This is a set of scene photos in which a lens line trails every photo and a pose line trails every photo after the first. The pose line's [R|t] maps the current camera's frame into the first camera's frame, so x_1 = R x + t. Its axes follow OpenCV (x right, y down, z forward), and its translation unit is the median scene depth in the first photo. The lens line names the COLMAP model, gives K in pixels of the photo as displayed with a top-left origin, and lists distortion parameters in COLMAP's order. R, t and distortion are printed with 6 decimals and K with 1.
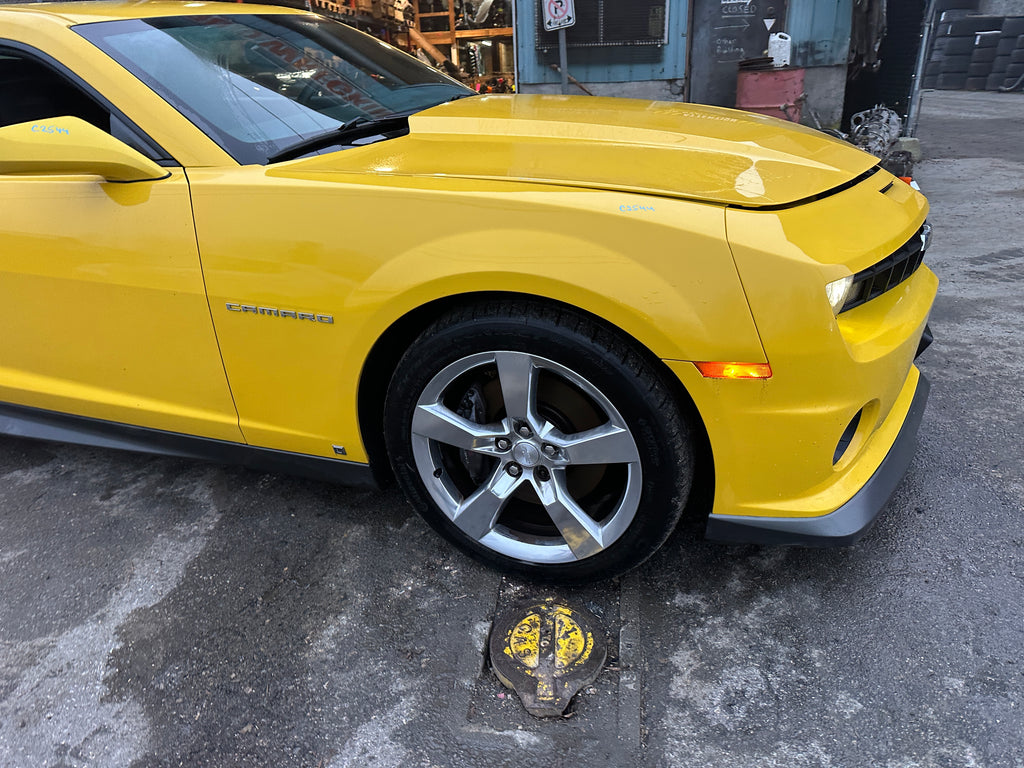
lens RADIAL K [[720.7, 0, 517.1], [0, 720.7, 393.8], [0, 0, 1]] dist [0.027842, -0.033494]
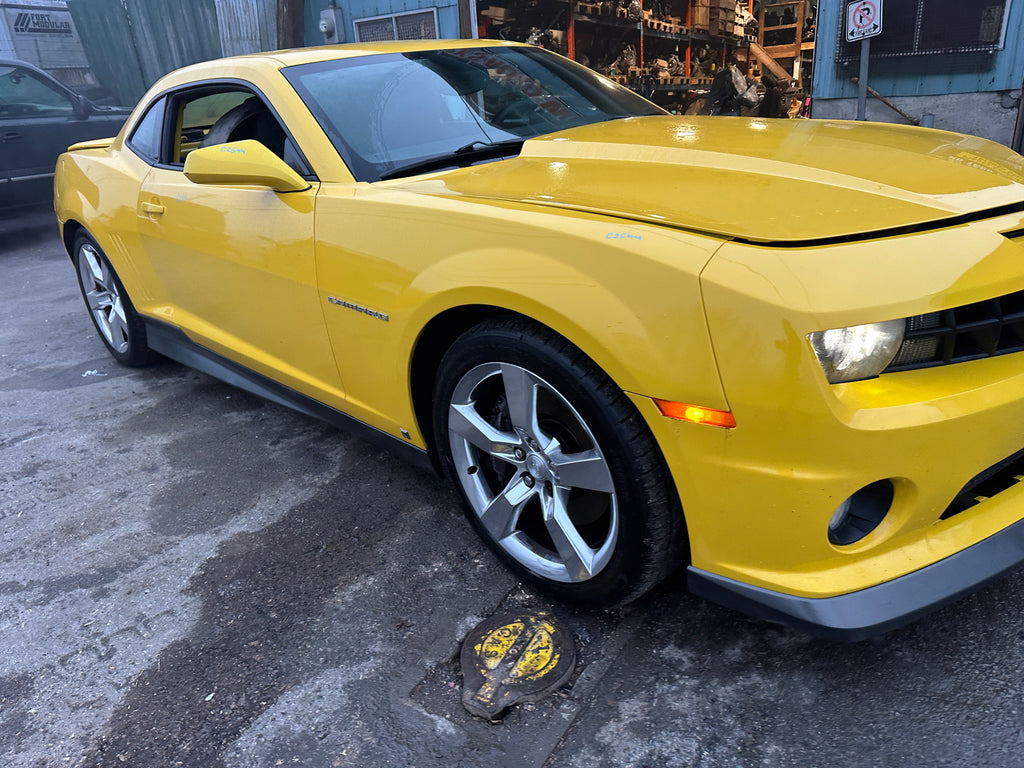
lens RADIAL K [[720.7, 0, 511.6], [0, 720.7, 389.2], [0, 0, 1]] dist [0.027842, -0.033494]
pose [[0.900233, 0.143792, -0.410979, 0.385889], [-0.153692, 0.988077, 0.009048, -0.029632], [0.407381, 0.055019, 0.911600, 0.041381]]
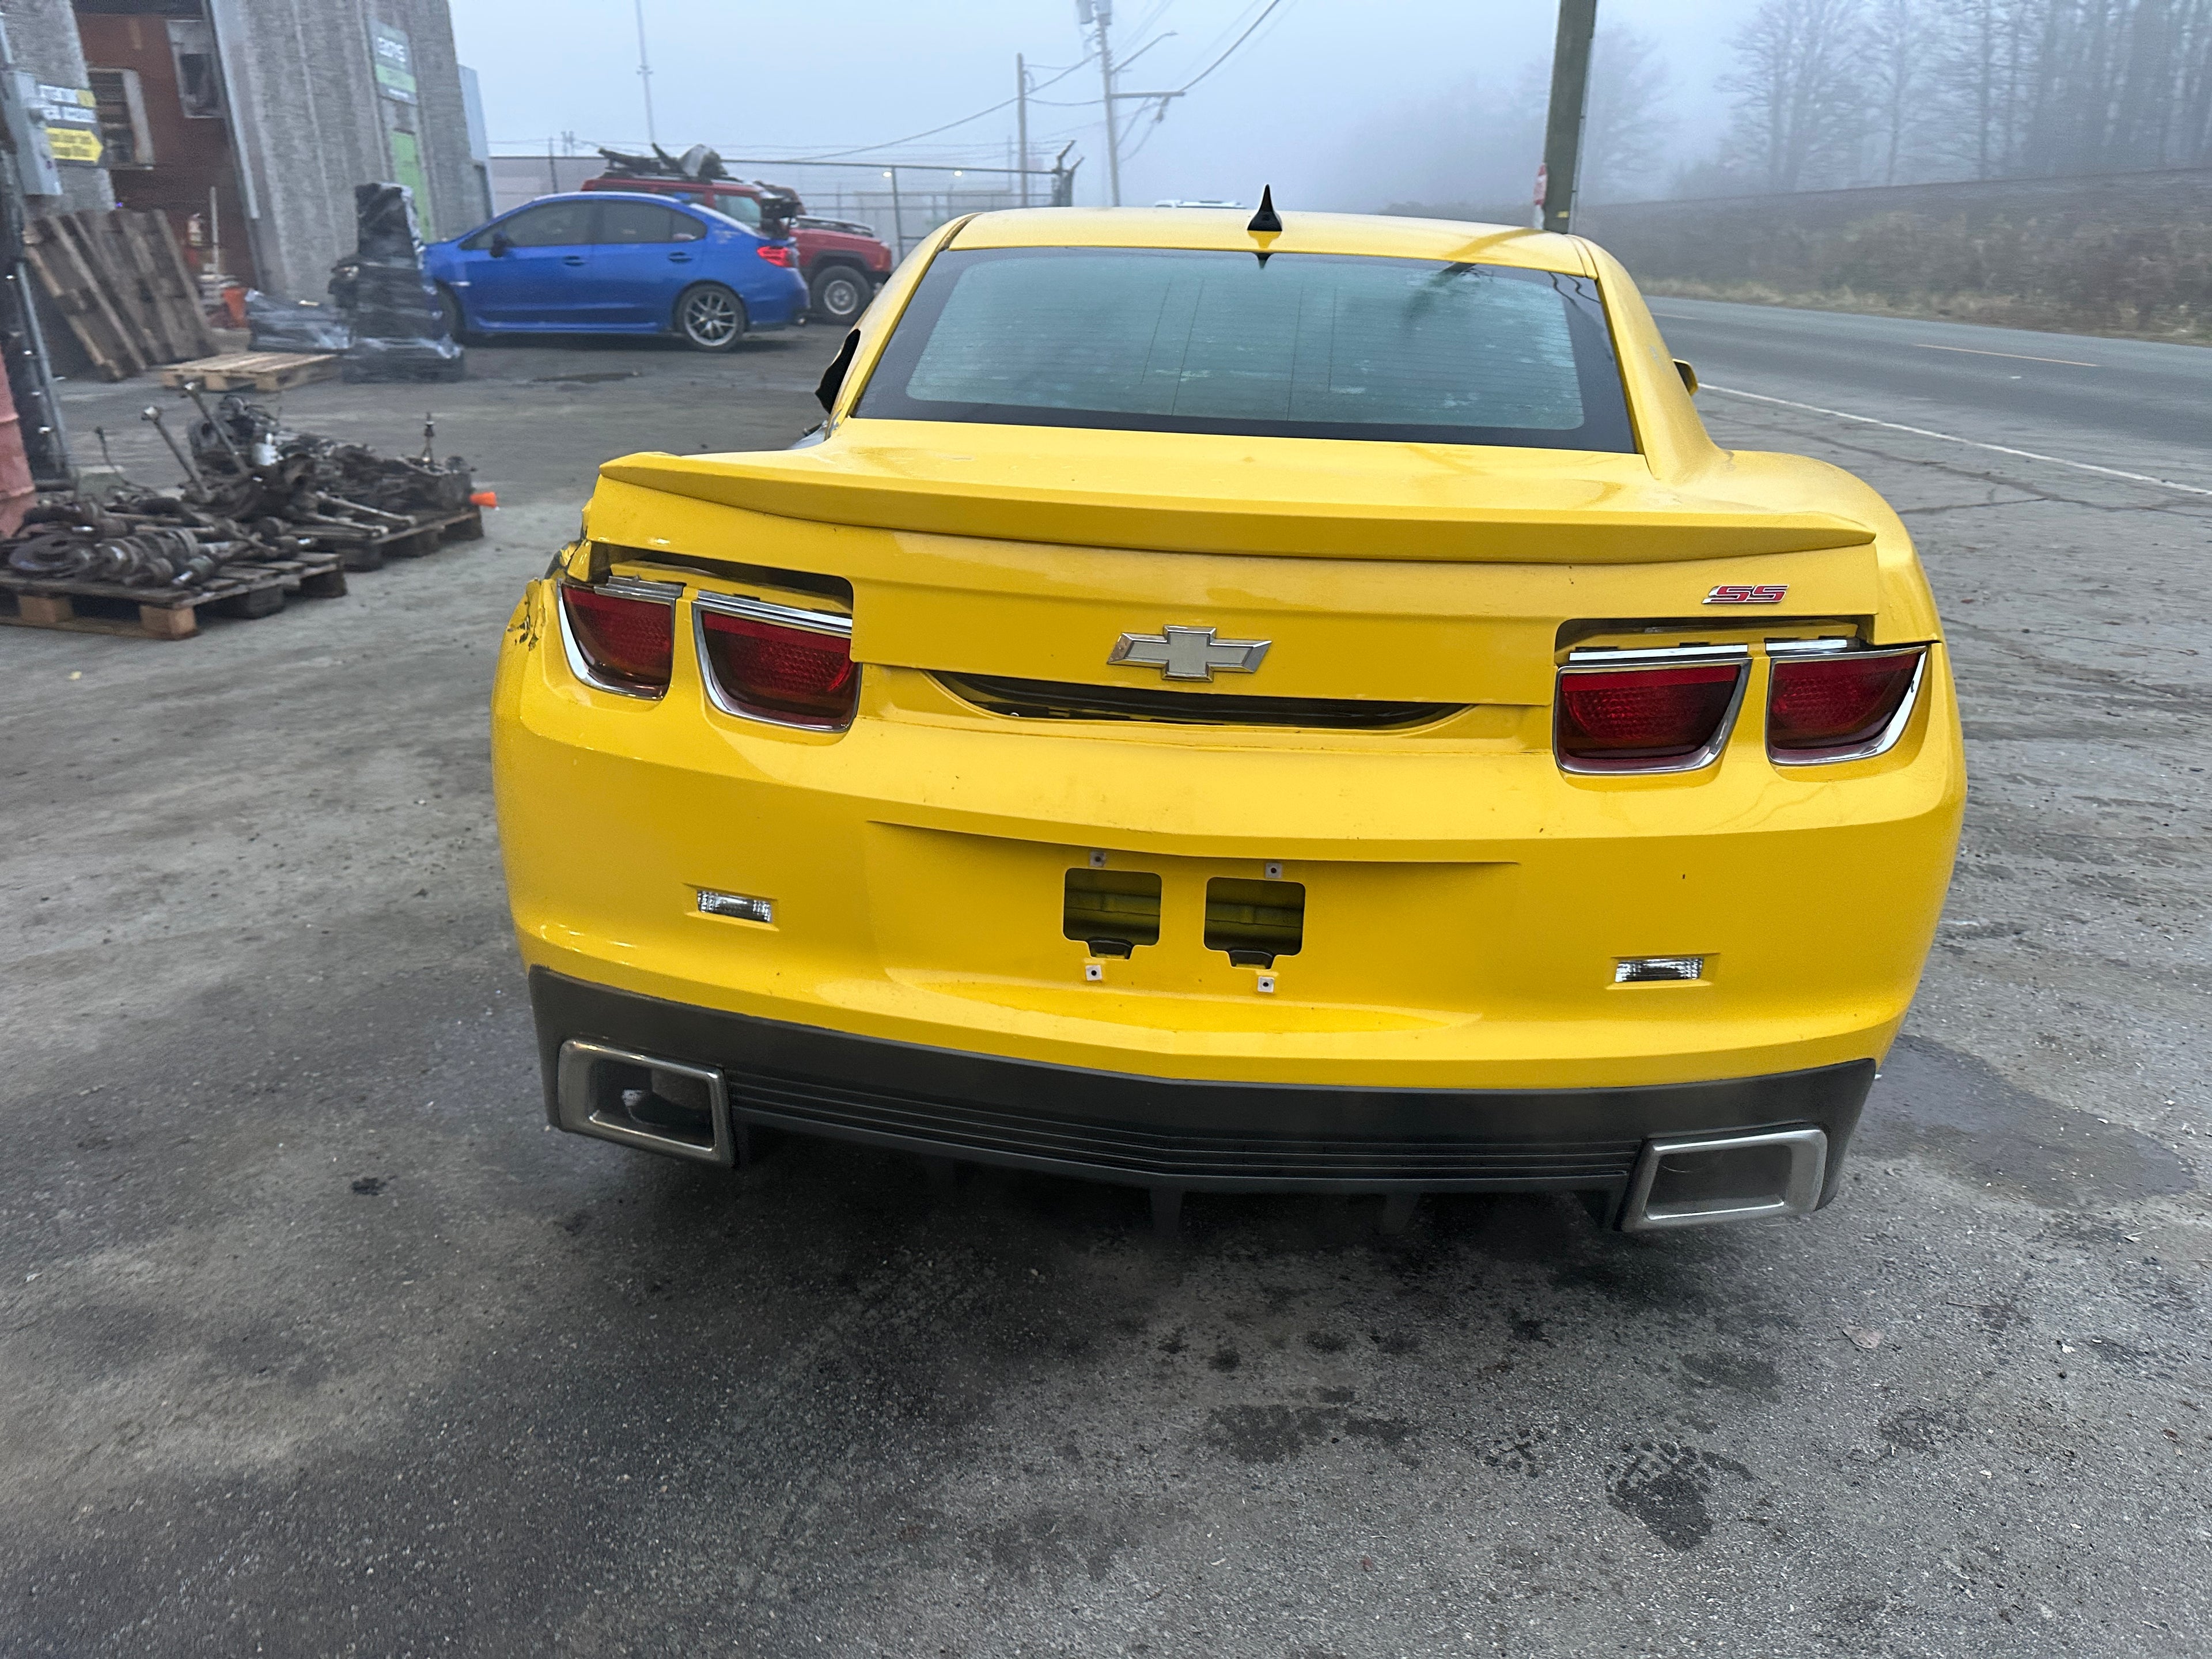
lens RADIAL K [[1556.9, 0, 1118.8], [0, 1556.9, 828.1], [0, 0, 1]] dist [0.027842, -0.033494]
pose [[-0.212112, -0.298216, 0.930632, -2.928051], [0.414746, 0.834813, 0.362041, -0.968625], [-0.884870, 0.462769, -0.053390, 2.157172]]
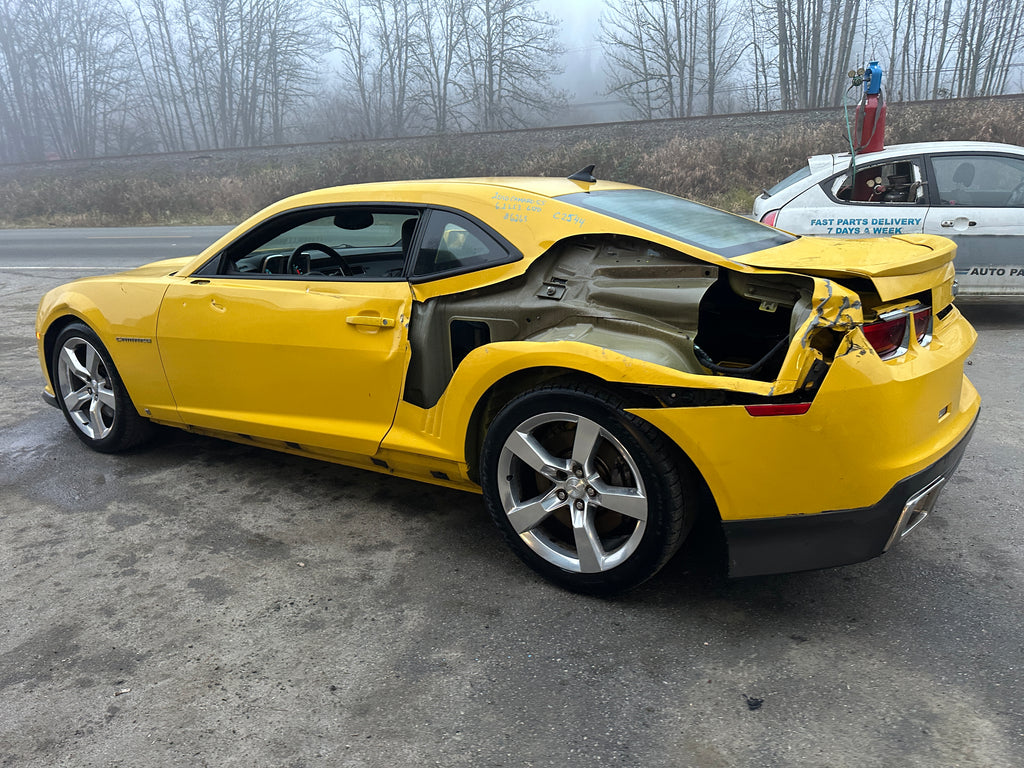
lens RADIAL K [[720.7, 0, 513.9], [0, 720.7, 380.1], [0, 0, 1]] dist [0.027842, -0.033494]
pose [[-0.971425, 0.029510, 0.235505, -1.509421], [0.177105, 0.750694, 0.636468, -1.671315], [-0.158010, 0.659990, -0.734470, 3.386858]]
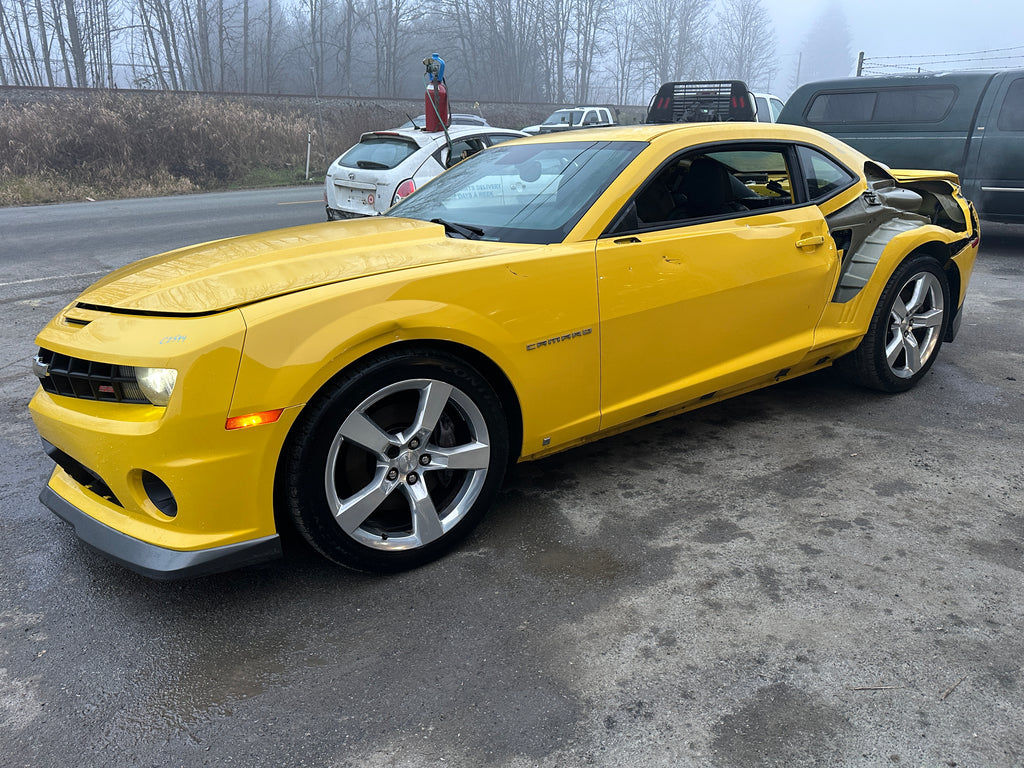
lens RADIAL K [[720.7, 0, 515.5], [0, 720.7, 381.0], [0, 0, 1]] dist [0.027842, -0.033494]
pose [[-0.590334, 0.312622, -0.744159, 1.204970], [-0.300760, 0.770360, 0.562218, -1.342786], [0.749032, 0.555710, -0.360746, 2.453005]]
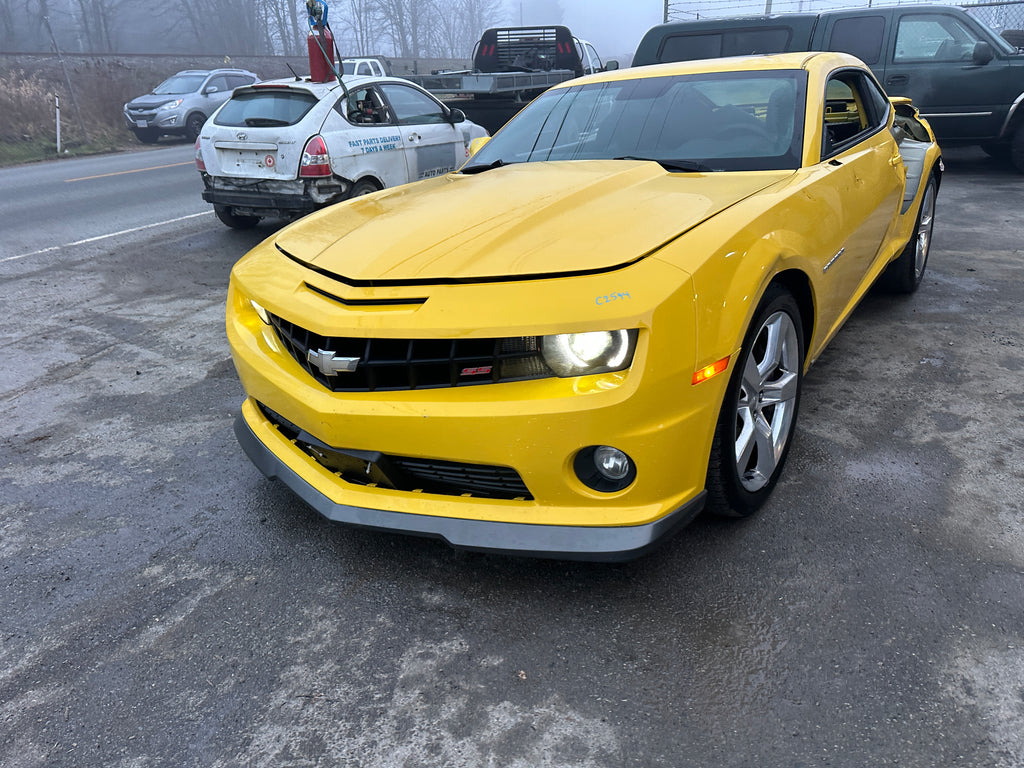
lens RADIAL K [[720.7, 0, 513.4], [0, 720.7, 384.5], [0, 0, 1]] dist [0.027842, -0.033494]
pose [[-0.278737, 0.426642, -0.860397, 1.630091], [-0.350178, 0.789072, 0.504719, -0.942468], [0.894249, 0.441976, -0.070543, 1.576047]]
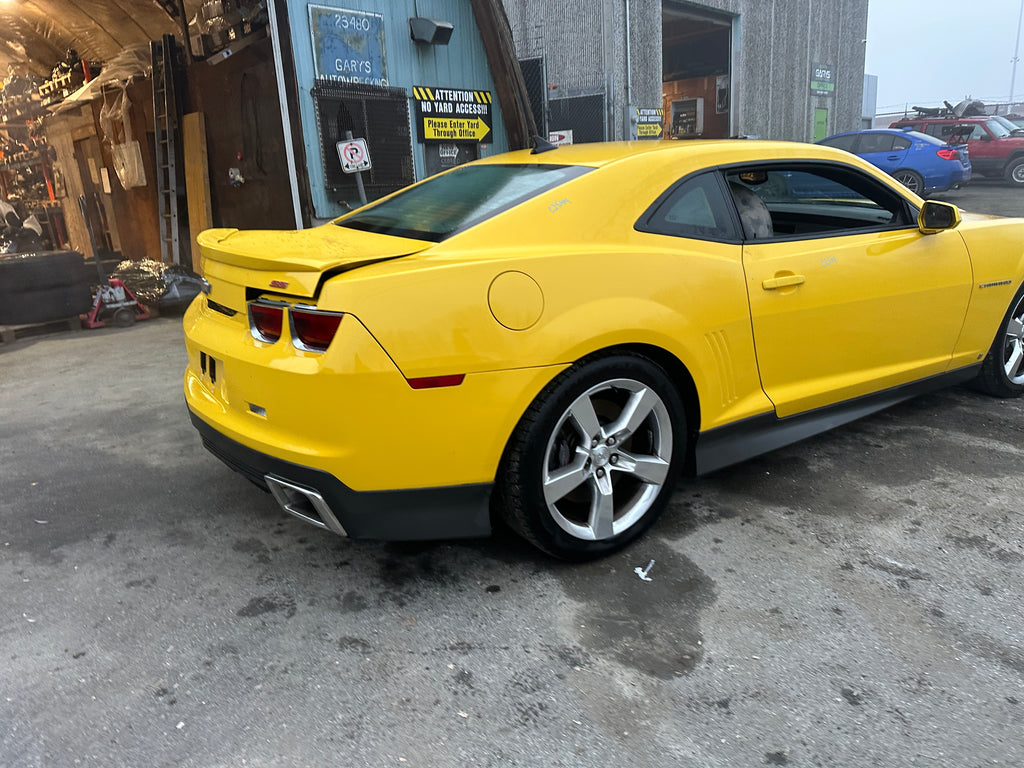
lens RADIAL K [[720.7, 0, 518.9], [0, 720.7, 379.6], [0, 0, 1]] dist [0.027842, -0.033494]
pose [[0.620393, -0.199118, 0.758594, -2.809508], [0.345843, 0.937573, -0.036740, -0.250471], [-0.703921, 0.285148, 0.650527, 0.663571]]
